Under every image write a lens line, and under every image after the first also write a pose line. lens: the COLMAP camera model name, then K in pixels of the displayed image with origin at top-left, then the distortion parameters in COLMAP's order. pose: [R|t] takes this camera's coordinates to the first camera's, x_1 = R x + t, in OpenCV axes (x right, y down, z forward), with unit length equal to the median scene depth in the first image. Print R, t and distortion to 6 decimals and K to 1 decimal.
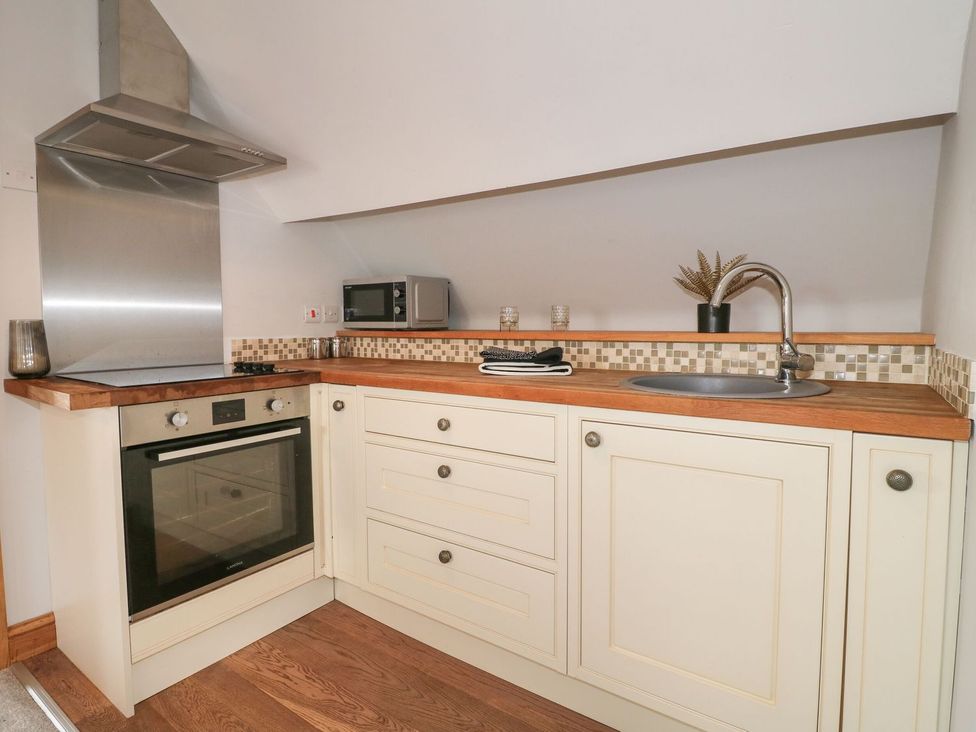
lens RADIAL K [[520.6, 0, 492.0], [0, 520.6, 350.9], [0, 0, 1]] dist [0.005635, -0.011644]
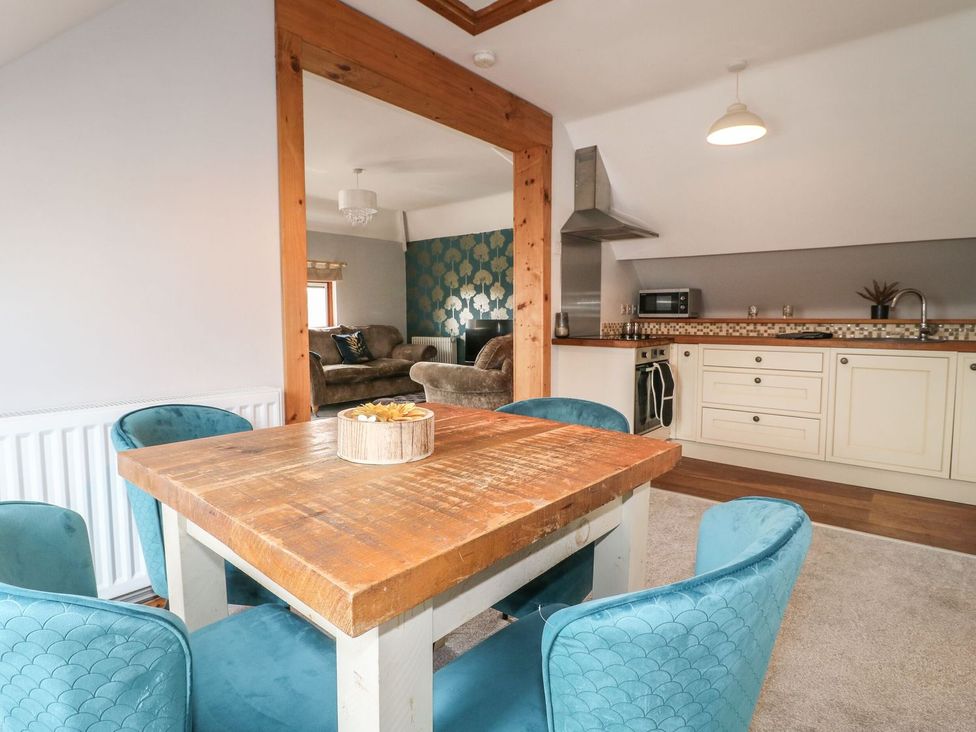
lens RADIAL K [[520.6, 0, 492.0], [0, 520.6, 350.9], [0, 0, 1]] dist [0.005635, -0.011644]
pose [[0.996929, 0.007056, -0.077993, -0.958149], [-0.005867, 0.999863, 0.015465, 0.068811], [0.078091, -0.014960, 0.996834, -1.199376]]
